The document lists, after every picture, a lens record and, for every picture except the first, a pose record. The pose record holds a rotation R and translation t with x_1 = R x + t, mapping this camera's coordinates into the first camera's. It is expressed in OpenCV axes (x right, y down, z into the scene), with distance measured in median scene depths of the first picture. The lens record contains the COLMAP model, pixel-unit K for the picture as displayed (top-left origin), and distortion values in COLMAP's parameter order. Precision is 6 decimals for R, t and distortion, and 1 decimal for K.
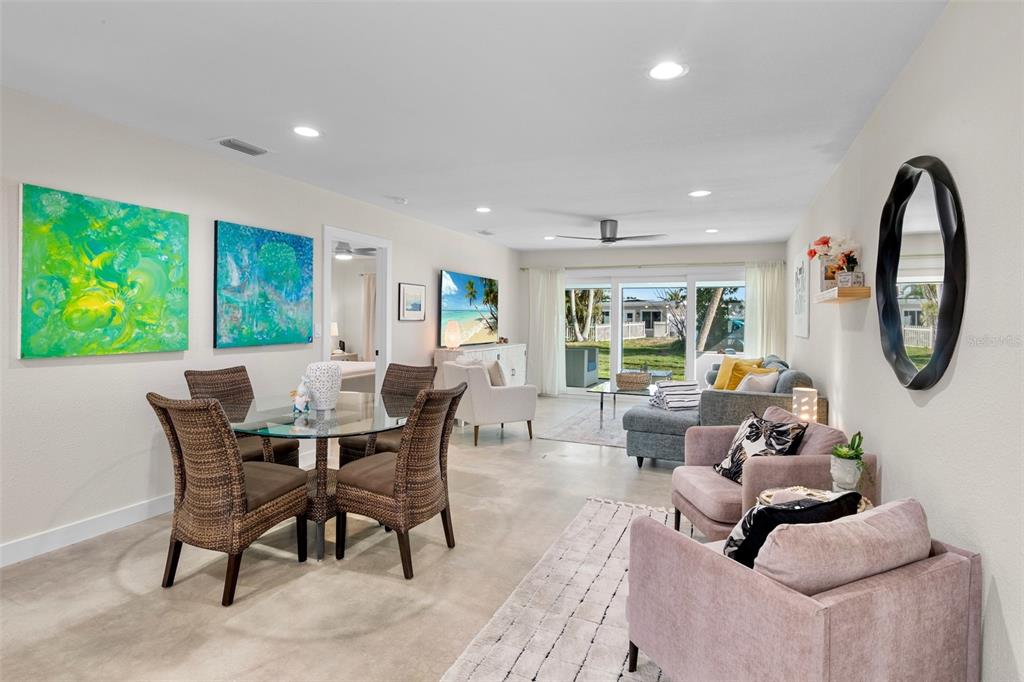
lens RADIAL K [[507.5, 0, 508.9], [0, 507.5, 320.1], [0, 0, 1]] dist [-0.020878, -0.000465]
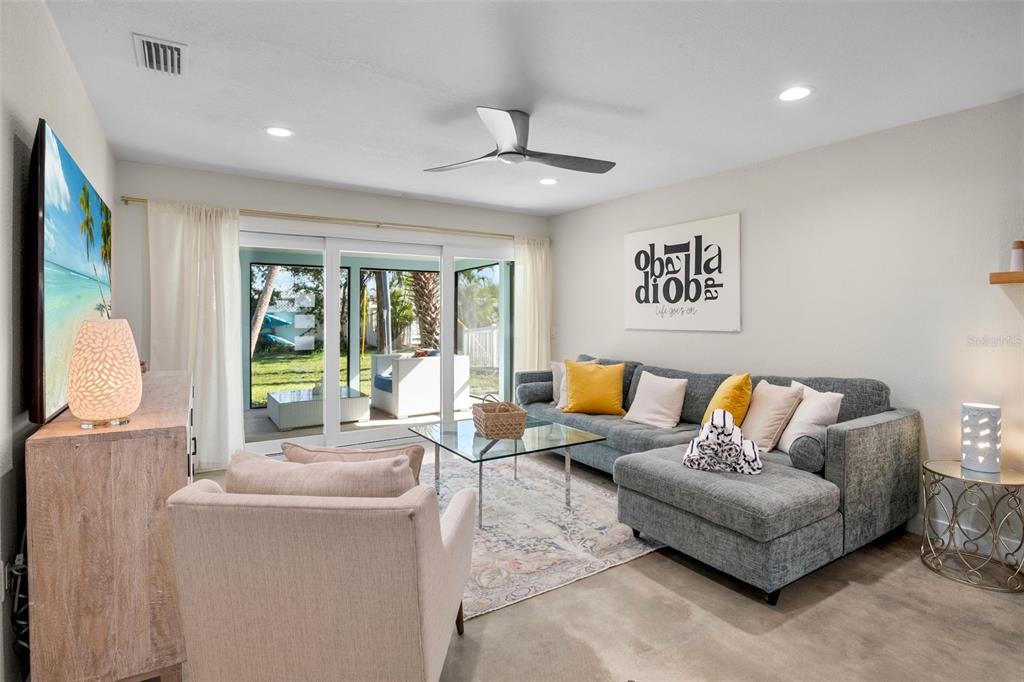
lens RADIAL K [[507.5, 0, 508.9], [0, 507.5, 320.1], [0, 0, 1]] dist [-0.020878, -0.000465]
pose [[0.559787, -0.020715, 0.828377, -0.171818], [0.009761, 0.999783, 0.018406, -0.000935], [-0.828579, -0.002218, 0.559868, 0.555287]]
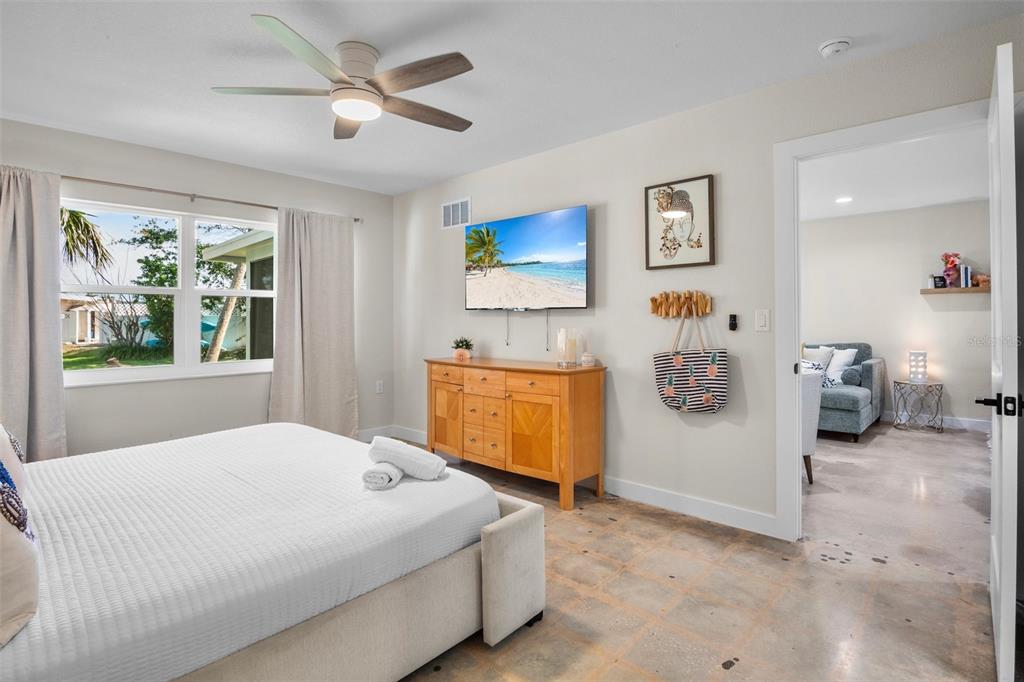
lens RADIAL K [[507.5, 0, 508.9], [0, 507.5, 320.1], [0, 0, 1]] dist [-0.020878, -0.000465]
pose [[0.334301, -0.010777, 0.942405, -0.565219], [0.010840, 0.999912, 0.007590, 0.008645], [-0.942404, 0.007679, 0.334388, 0.779311]]
